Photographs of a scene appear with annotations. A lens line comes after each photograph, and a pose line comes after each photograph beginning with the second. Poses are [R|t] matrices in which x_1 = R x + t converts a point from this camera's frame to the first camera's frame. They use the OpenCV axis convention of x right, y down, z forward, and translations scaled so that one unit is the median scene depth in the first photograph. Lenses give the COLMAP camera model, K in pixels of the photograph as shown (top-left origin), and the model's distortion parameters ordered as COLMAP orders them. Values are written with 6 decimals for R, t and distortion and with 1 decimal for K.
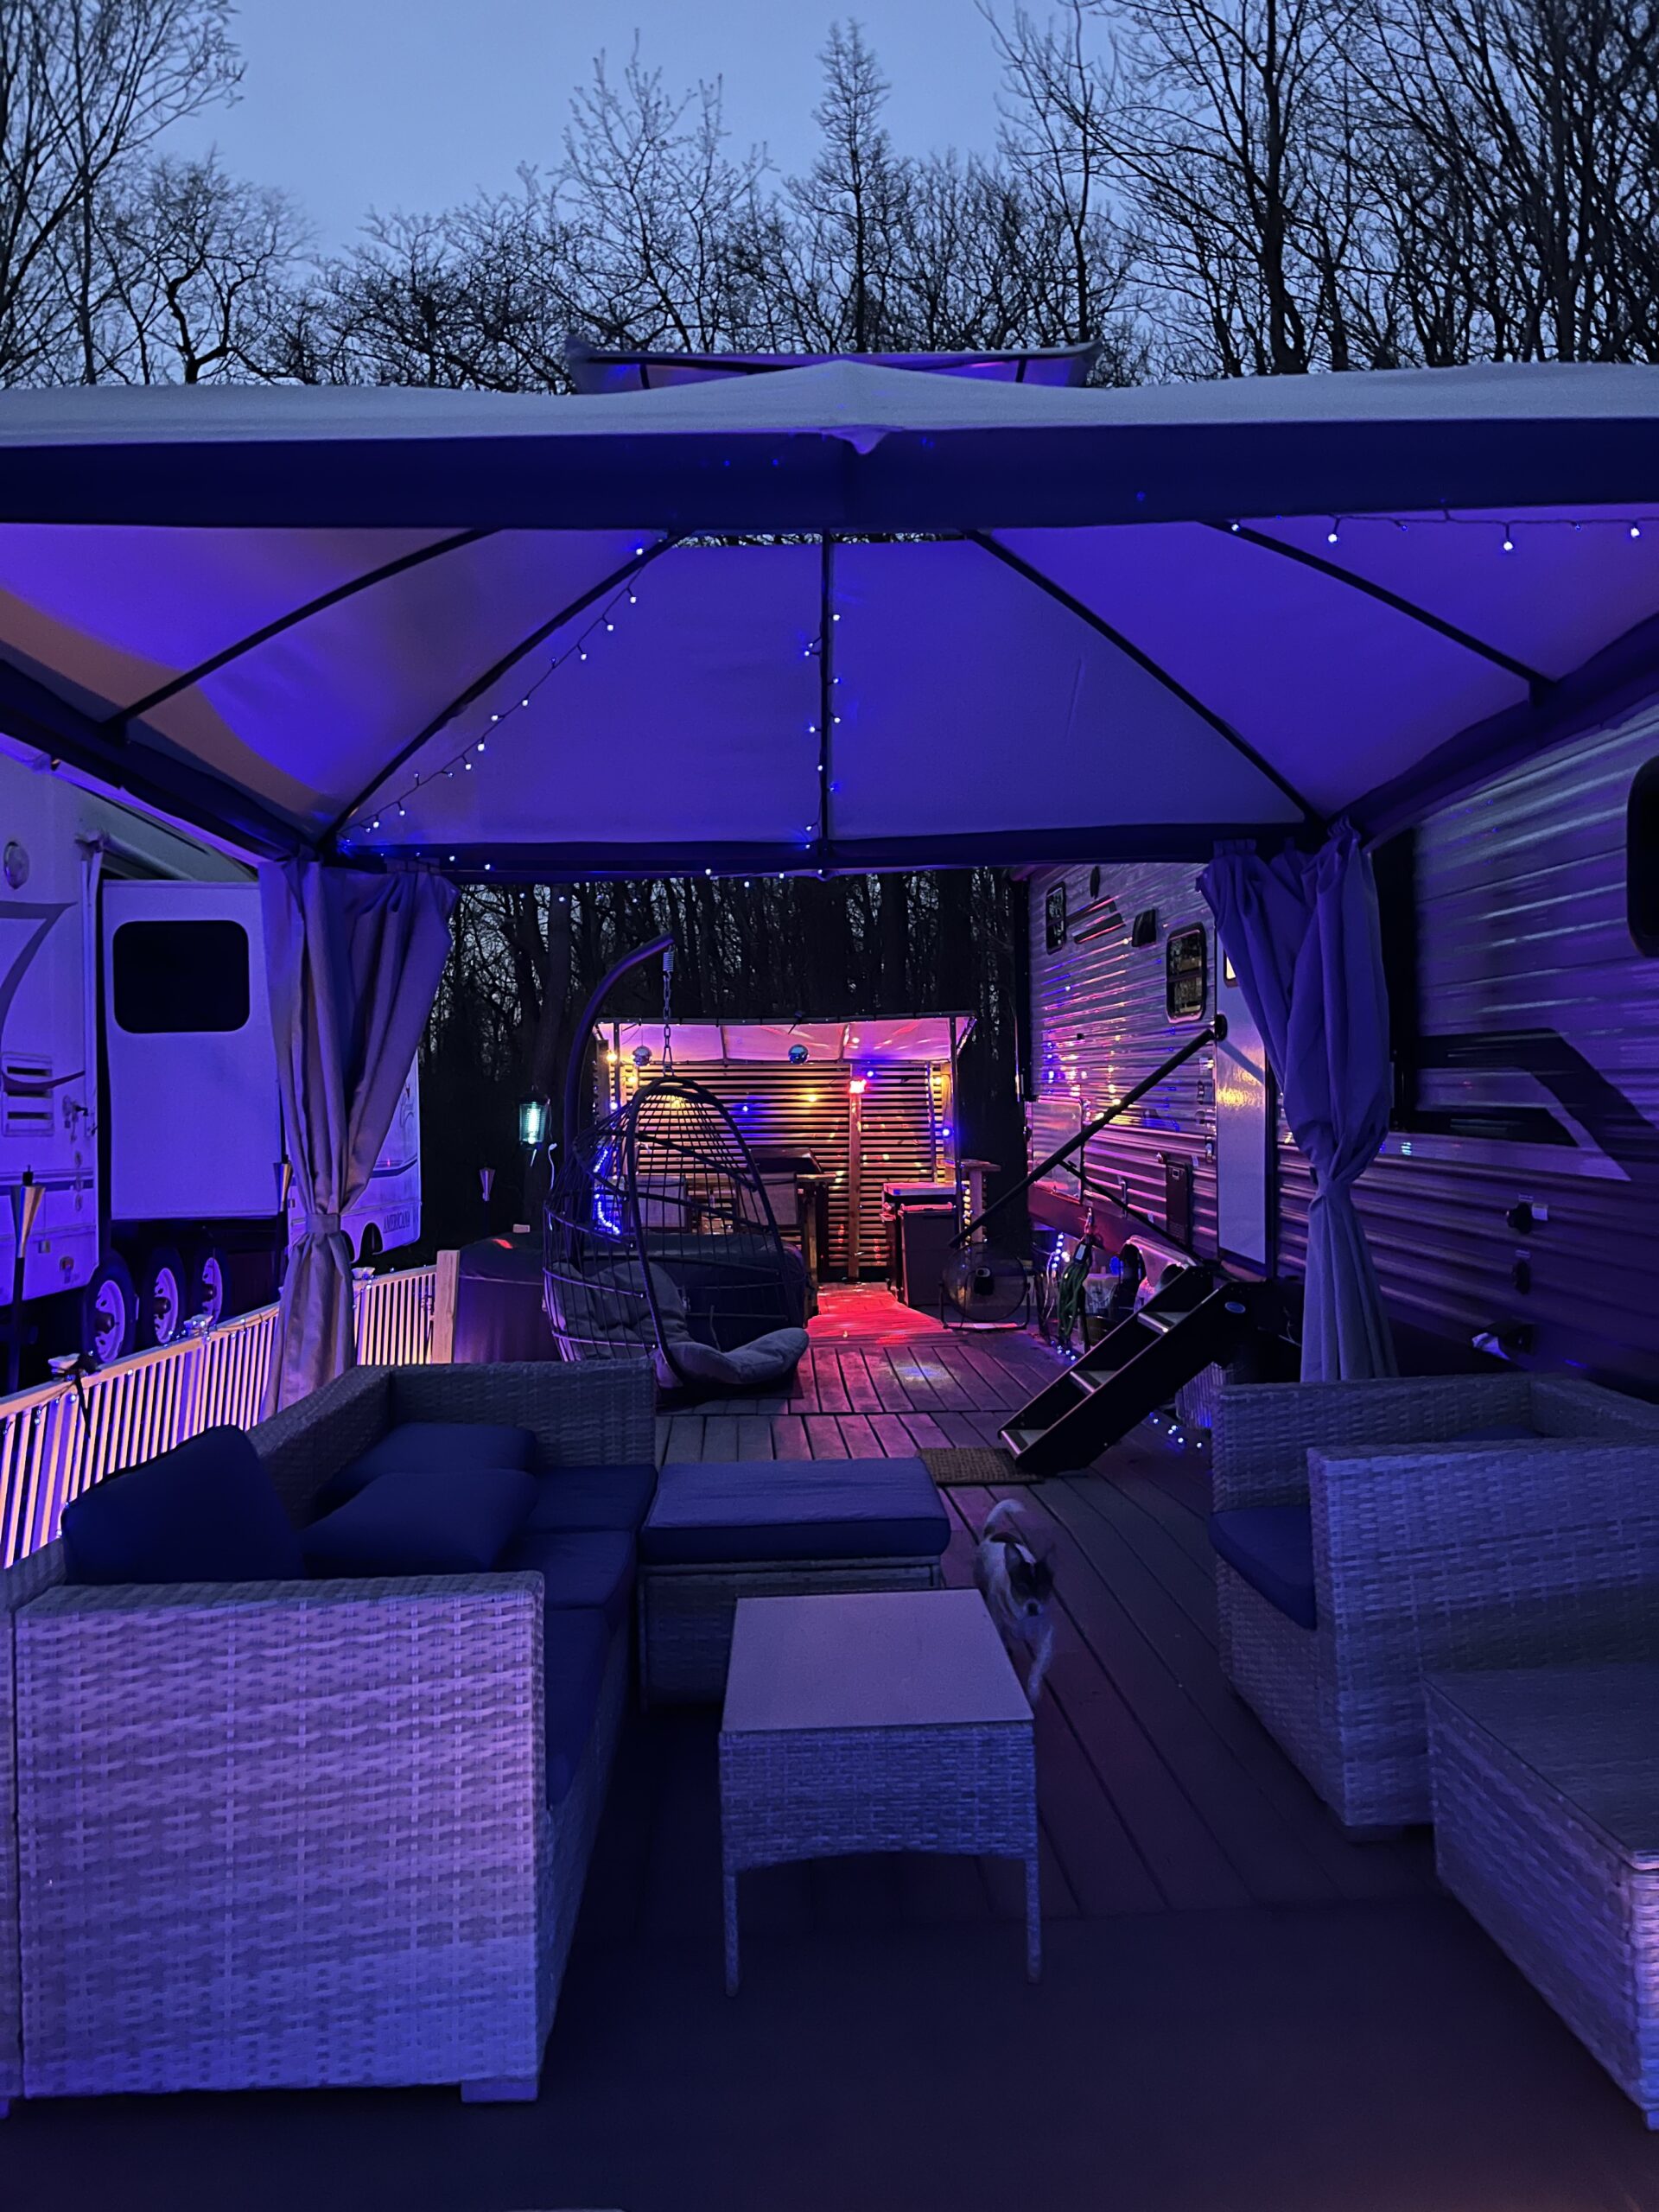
lens RADIAL K [[1662.6, 0, 836.4], [0, 1662.6, 1093.3], [0, 0, 1]] dist [0.093328, -0.119857]
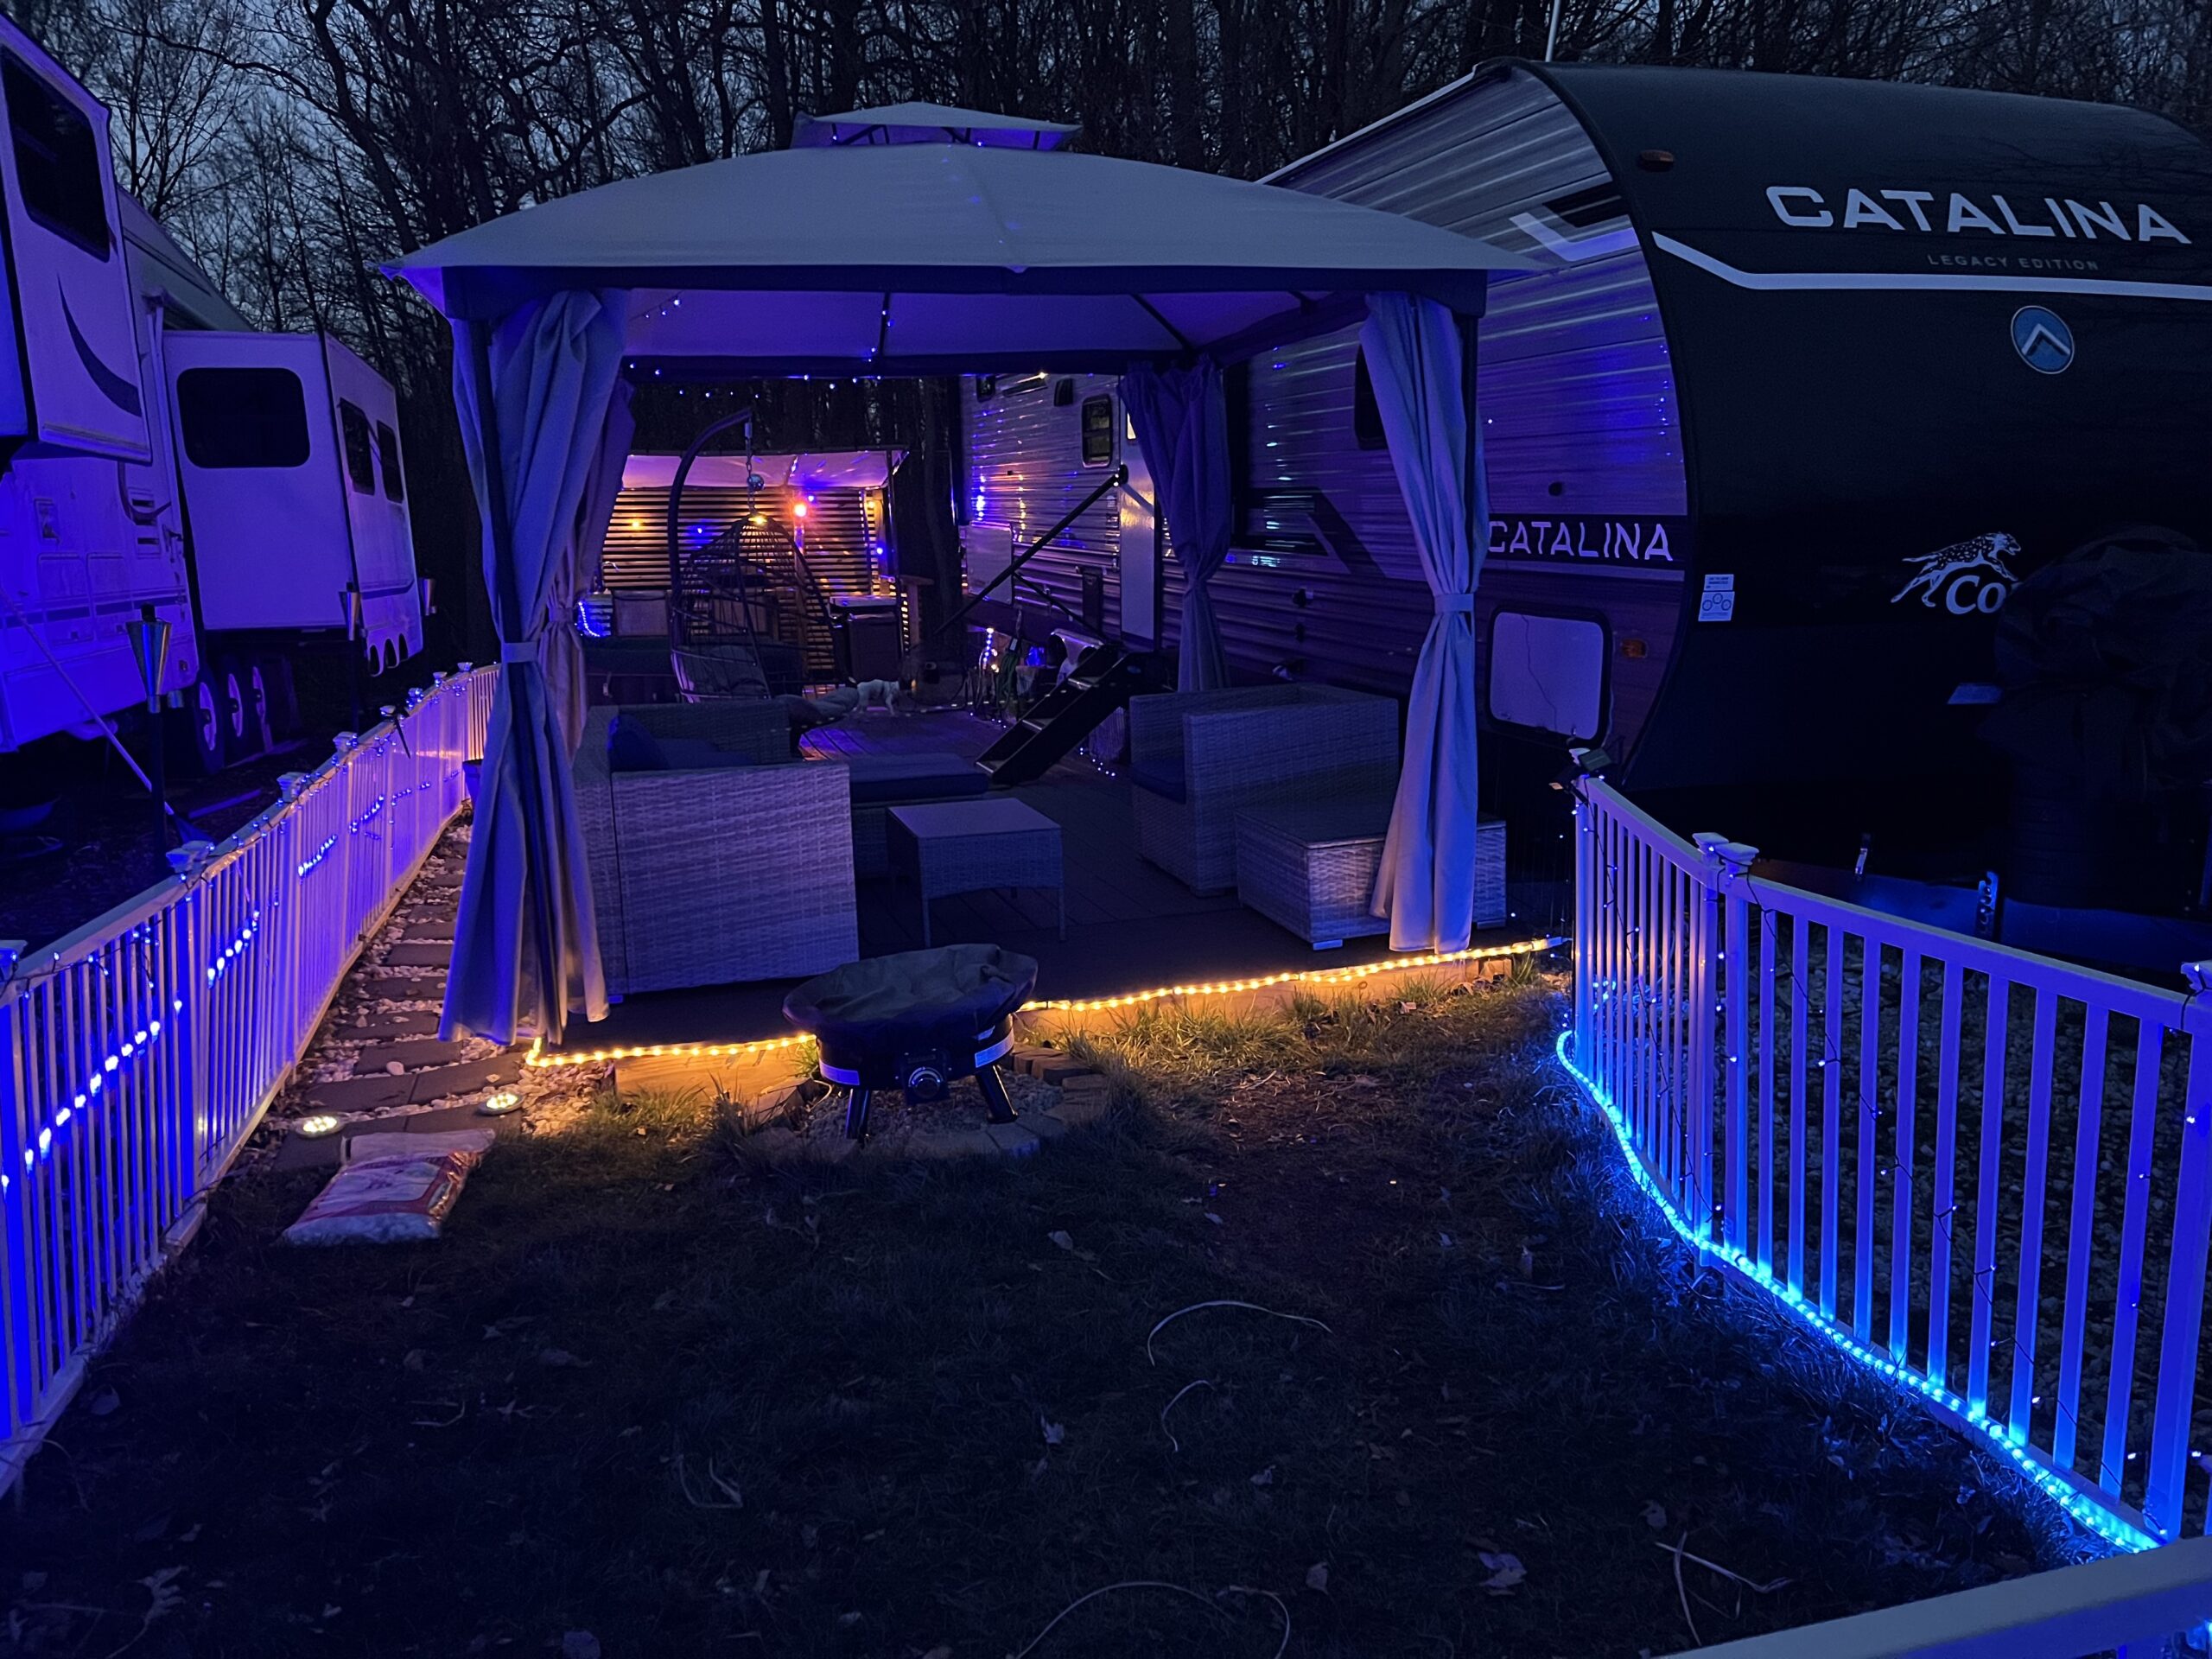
lens RADIAL K [[1662.6, 0, 1096.8], [0, 1662.6, 825.7], [0, 0, 1]] dist [0.093328, -0.119857]
pose [[0.974341, -0.047159, 0.220083, -0.133984], [0.005353, 0.982382, 0.186806, -0.012624], [-0.225015, -0.180835, 0.957427, -0.459136]]
